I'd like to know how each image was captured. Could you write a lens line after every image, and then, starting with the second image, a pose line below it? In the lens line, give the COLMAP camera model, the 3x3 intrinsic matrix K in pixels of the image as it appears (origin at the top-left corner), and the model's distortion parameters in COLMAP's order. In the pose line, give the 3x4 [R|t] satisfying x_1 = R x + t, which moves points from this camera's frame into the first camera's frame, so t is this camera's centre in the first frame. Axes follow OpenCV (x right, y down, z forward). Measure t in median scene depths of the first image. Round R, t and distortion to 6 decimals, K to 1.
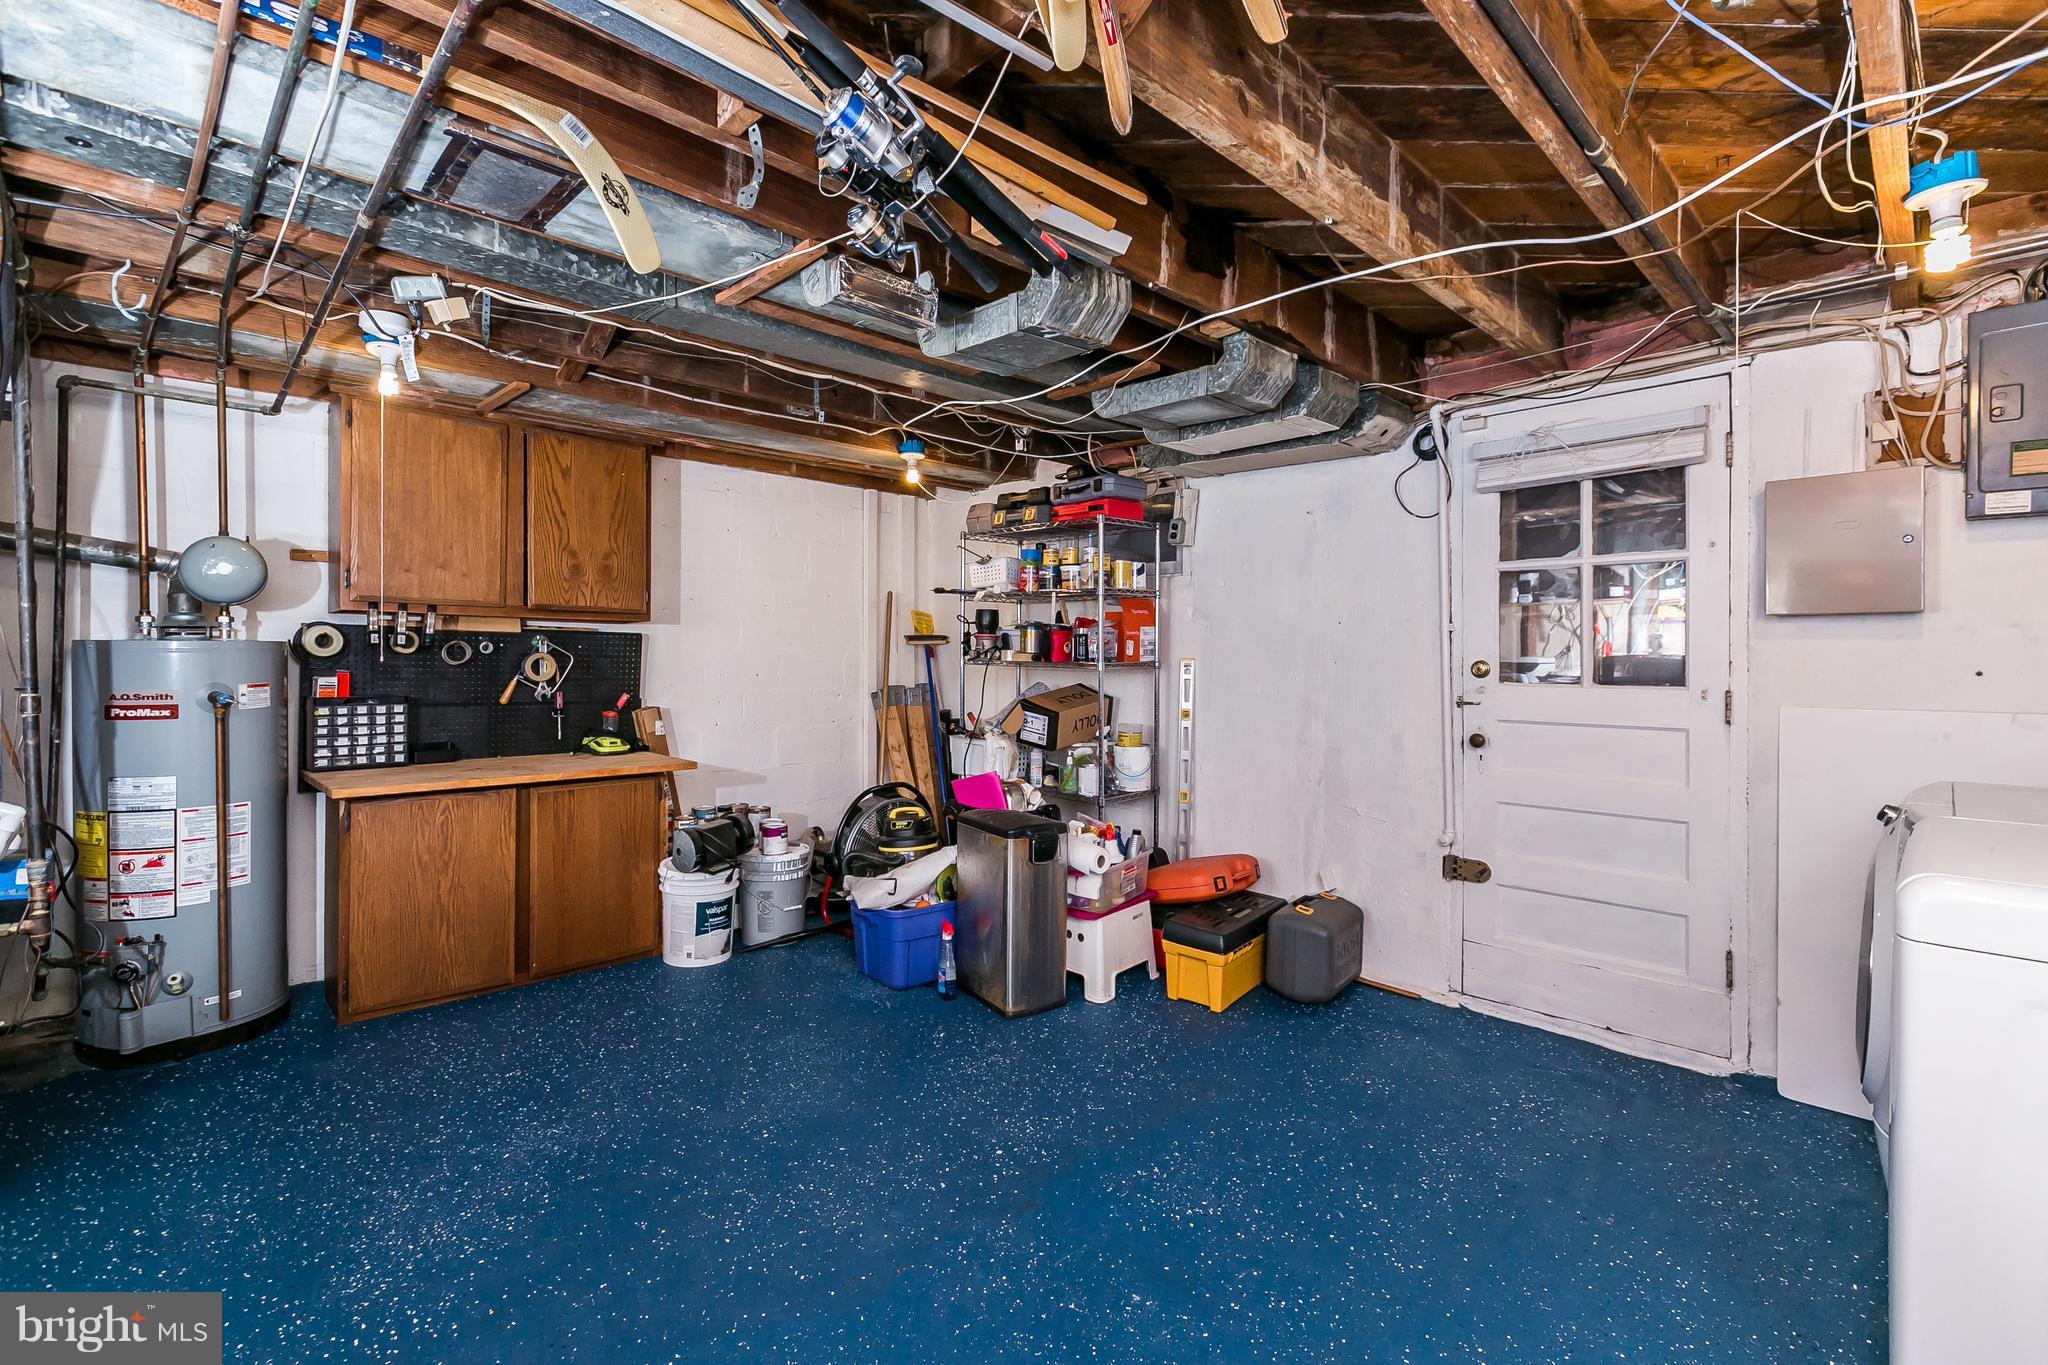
lens RADIAL K [[924.1, 0, 1024.0], [0, 924.1, 682.5], [0, 0, 1]] dist [-0.000106, -0.000114]
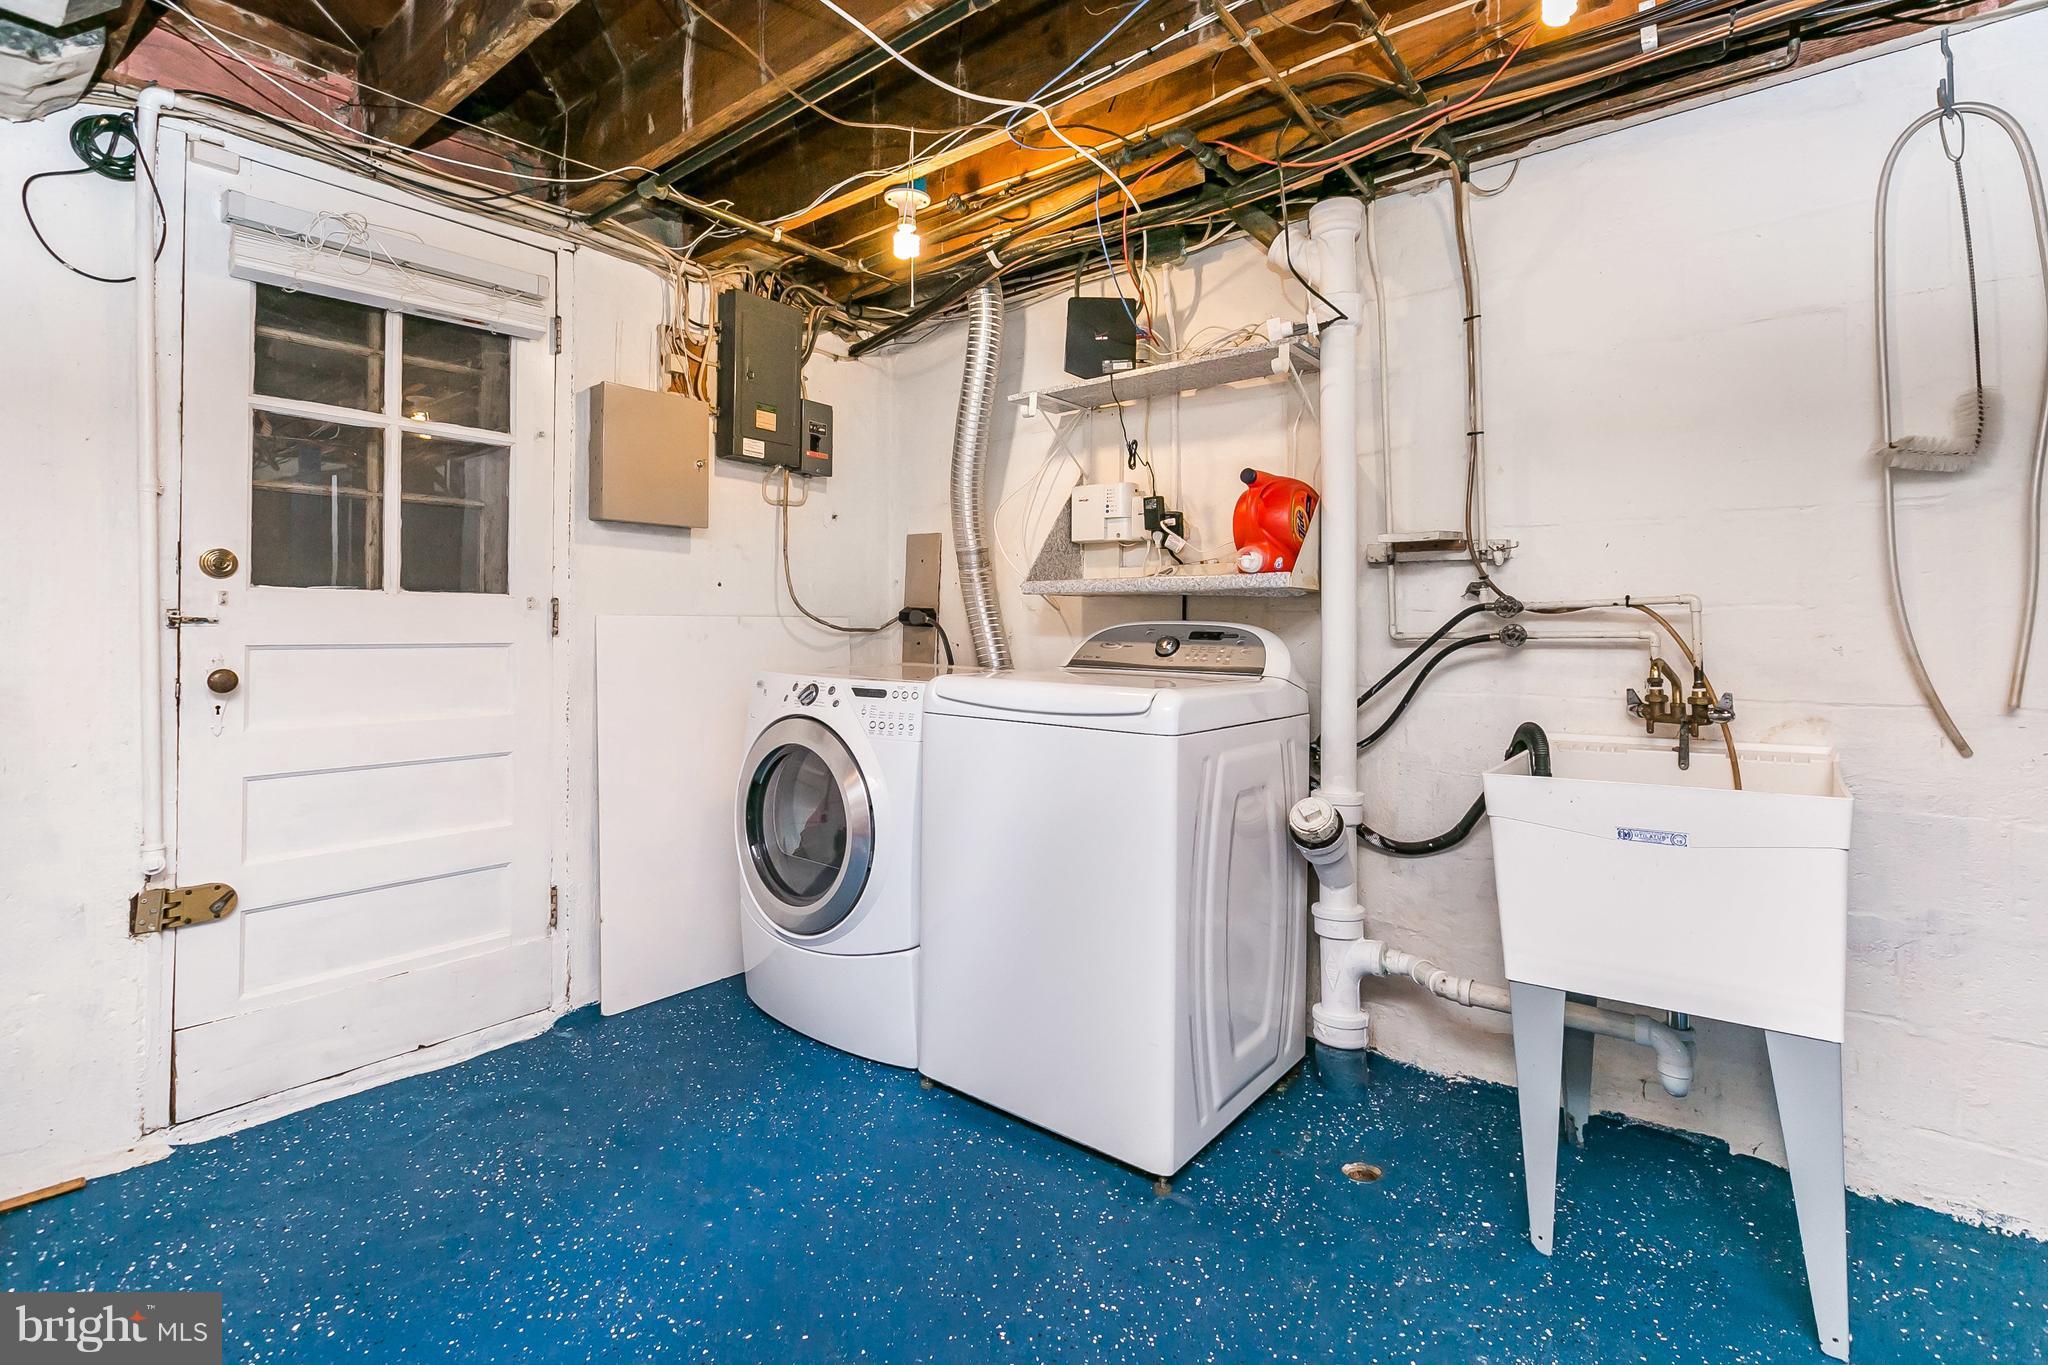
lens RADIAL K [[945.8, 0, 1026.8], [0, 945.8, 605.7], [0, 0, 1]] dist [-0.000122, -0.000100]
pose [[-0.130141, 0.020948, 0.991274, -0.209110], [0.021067, 0.999610, -0.018359, 0.040835], [-0.991272, 0.018494, -0.130531, 0.622718]]
